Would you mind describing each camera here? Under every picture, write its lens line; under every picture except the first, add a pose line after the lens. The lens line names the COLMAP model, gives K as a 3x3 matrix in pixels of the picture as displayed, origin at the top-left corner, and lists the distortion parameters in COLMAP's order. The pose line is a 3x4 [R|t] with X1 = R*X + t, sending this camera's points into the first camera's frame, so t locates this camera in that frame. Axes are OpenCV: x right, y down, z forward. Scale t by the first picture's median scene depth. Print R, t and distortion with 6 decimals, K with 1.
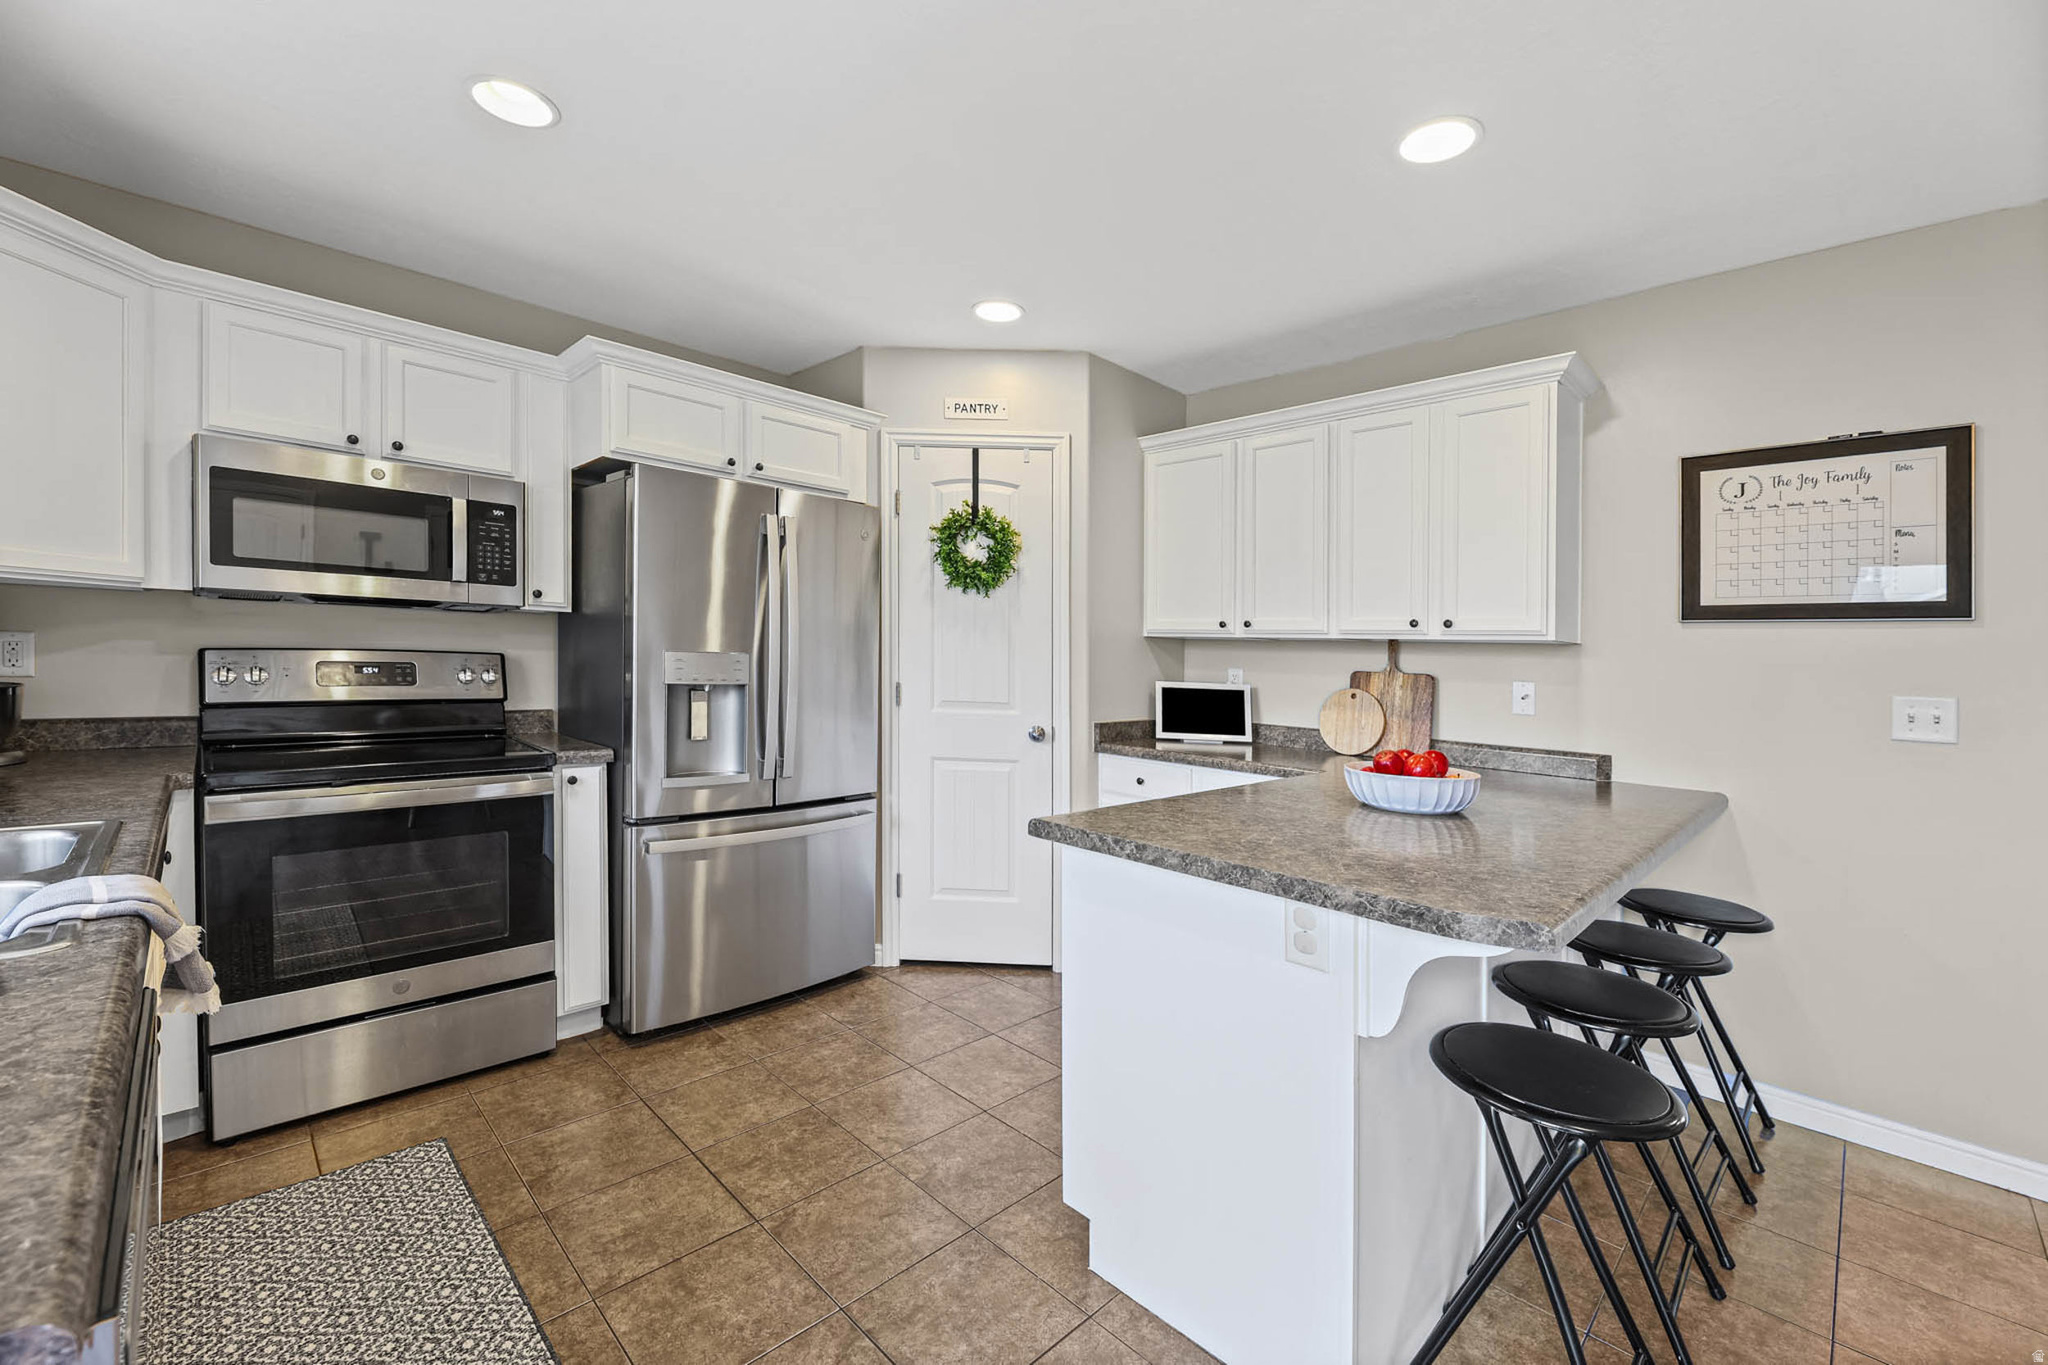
lens RADIAL K [[841.9, 0, 1021.6], [0, 841.9, 649.3], [0, 0, 1]] dist [-0.008587, -0.000197]
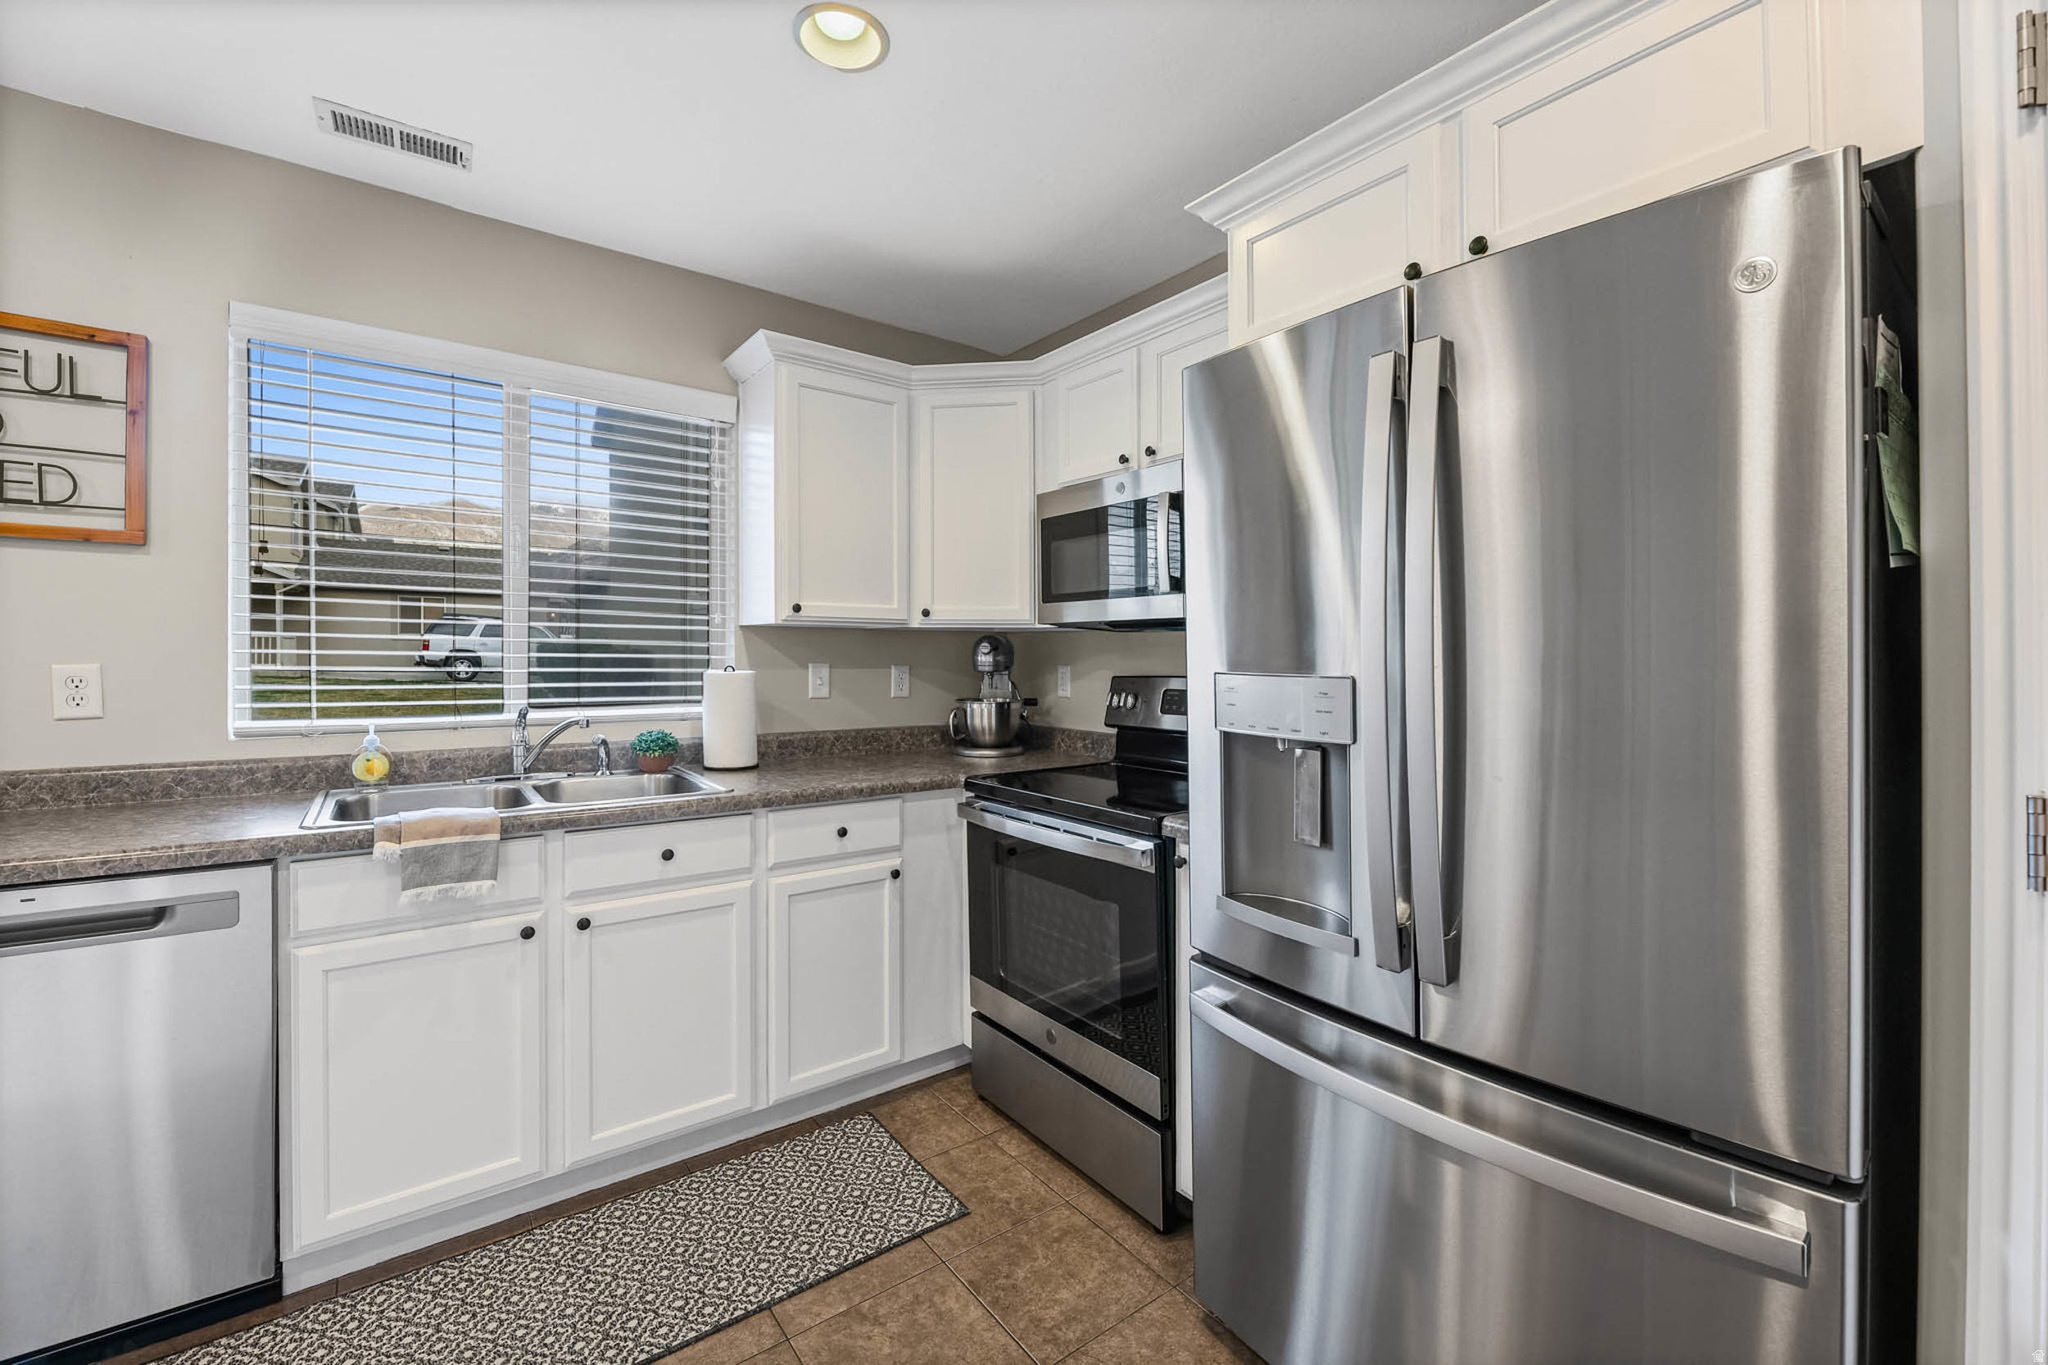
lens RADIAL K [[841.9, 0, 1021.6], [0, 841.9, 649.3], [0, 0, 1]] dist [-0.008587, -0.000197]
pose [[-0.143620, -0.041248, -0.988773, 0.182041], [0.000260, 0.999129, -0.041718, 0.009152], [0.989633, -0.006249, -0.143485, 0.950568]]
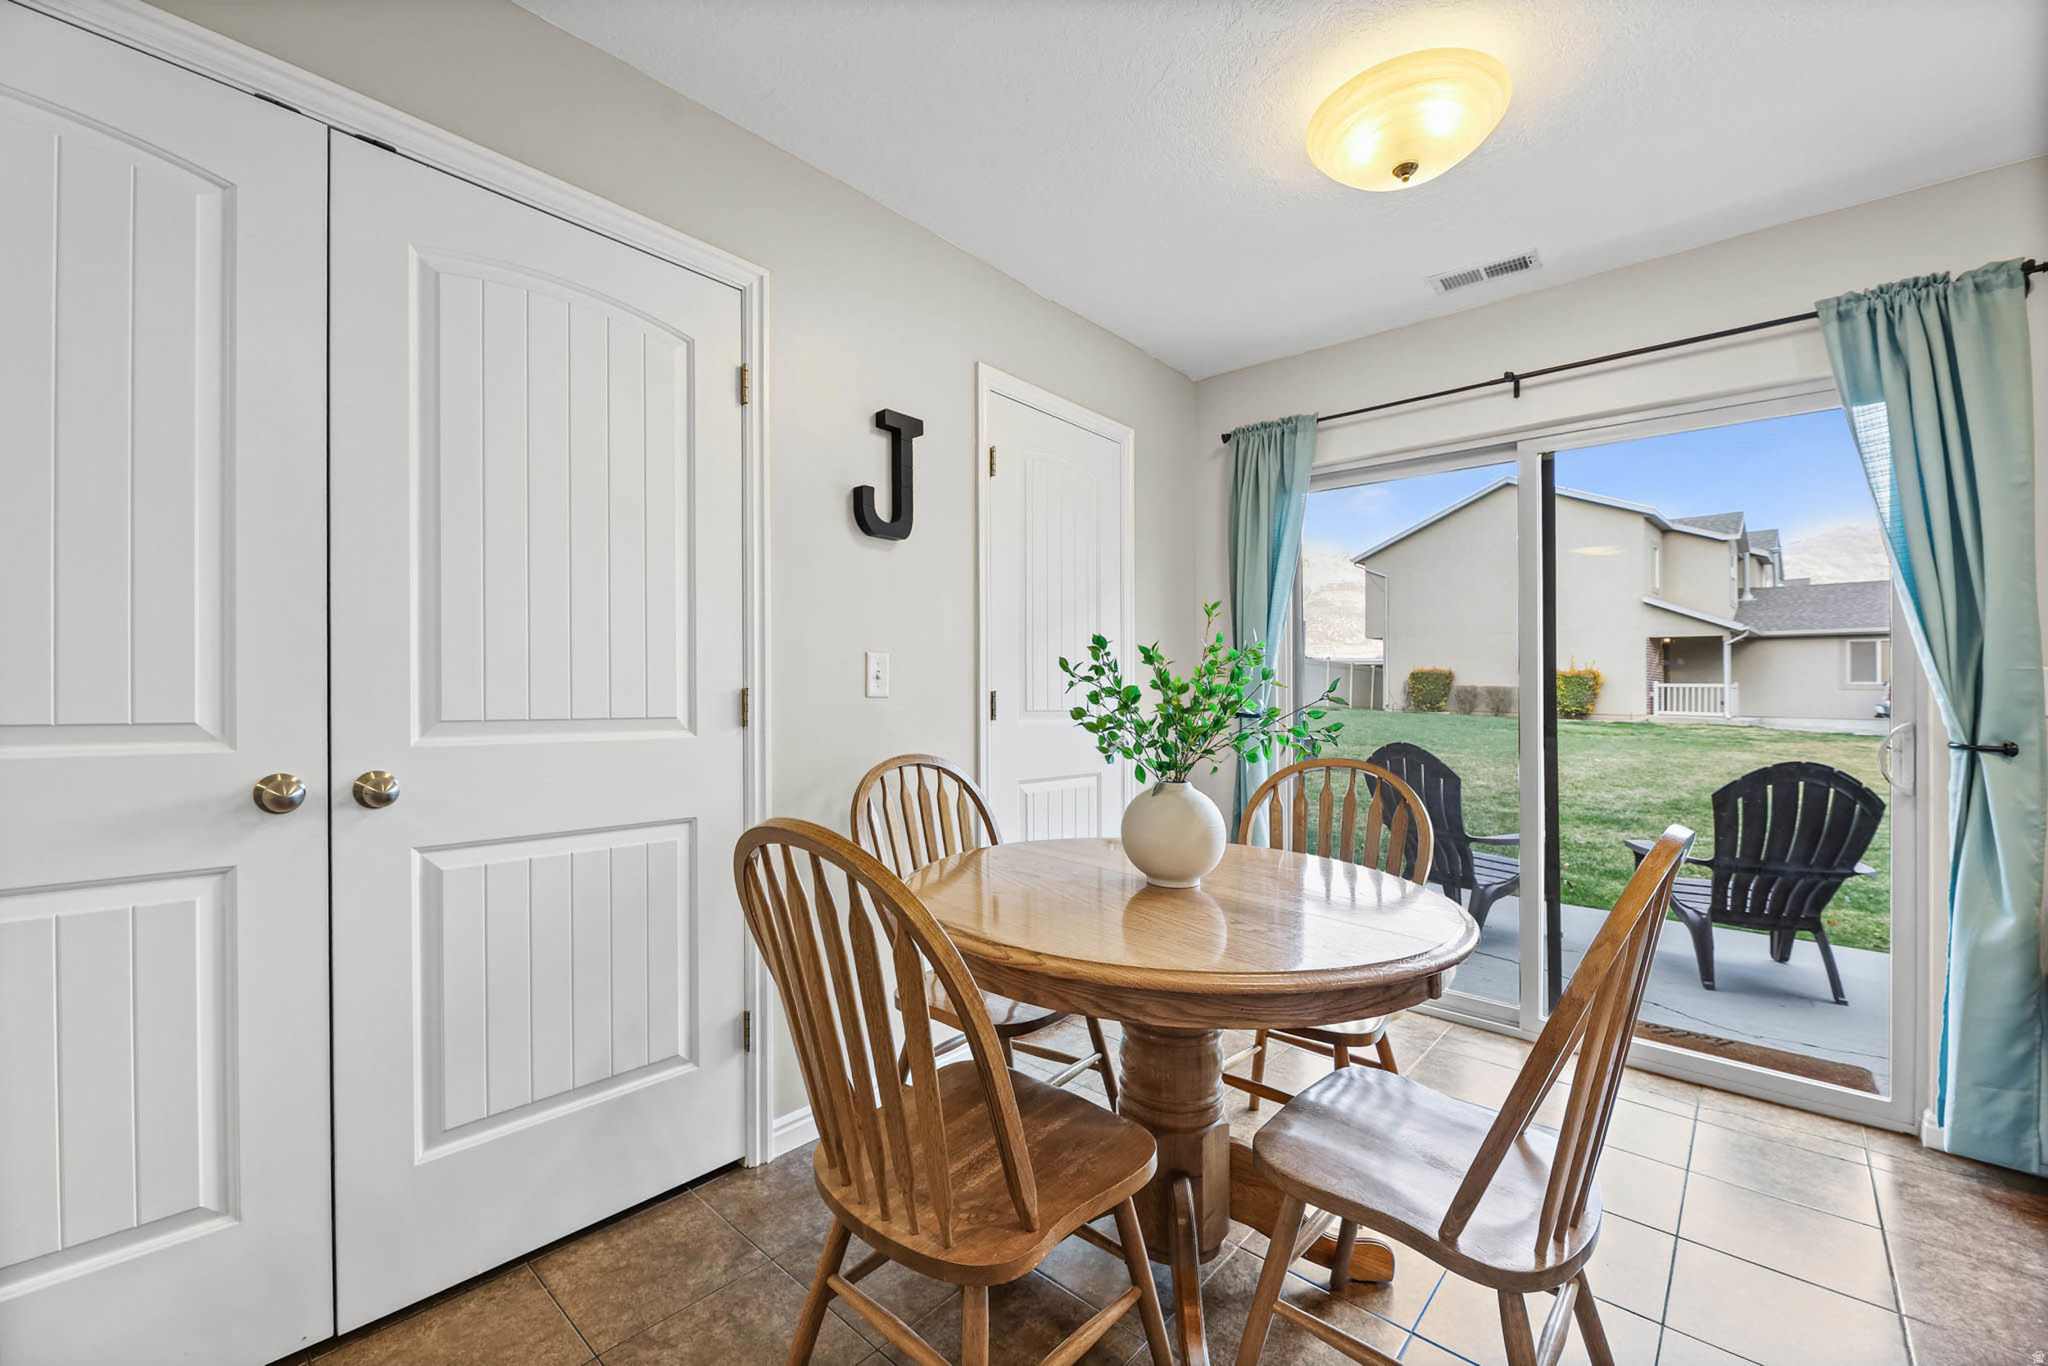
lens RADIAL K [[840.3, 0, 1024.0], [0, 840.3, 683.0], [0, 0, 1]] dist [-0.001887, -0.000239]
pose [[-0.997472, -0.045840, -0.054293, 0.728948], [-0.044341, 0.998610, -0.028492, 0.073147], [0.055523, -0.026013, -0.998118, 0.621343]]
